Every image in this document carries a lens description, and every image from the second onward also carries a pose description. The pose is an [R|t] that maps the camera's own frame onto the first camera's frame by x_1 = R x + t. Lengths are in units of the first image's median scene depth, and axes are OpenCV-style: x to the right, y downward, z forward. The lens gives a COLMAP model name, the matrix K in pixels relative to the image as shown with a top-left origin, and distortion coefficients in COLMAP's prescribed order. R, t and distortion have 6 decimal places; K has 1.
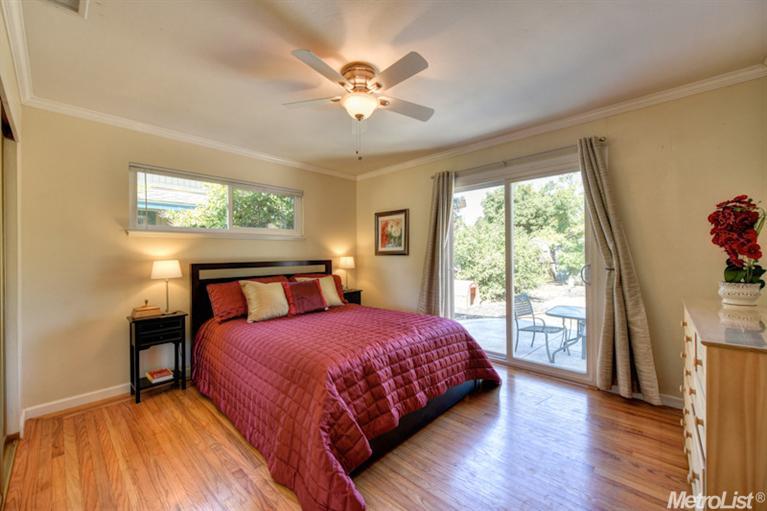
lens RADIAL K [[301.6, 0, 383.3], [0, 301.6, 252.7], [0, 0, 1]] dist [0.012684, -0.000882]
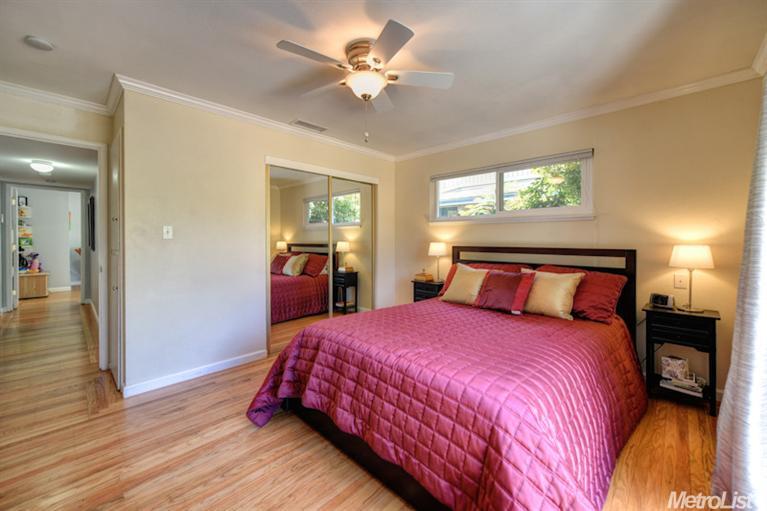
lens RADIAL K [[301.6, 0, 385.0], [0, 301.6, 242.2], [0, 0, 1]] dist [0.012684, -0.000882]
pose [[-0.008615, 0.022086, -0.999719, 0.578071], [0.000843, 0.999756, 0.022079, -0.006665], [0.999963, -0.000652, -0.008632, 0.695801]]
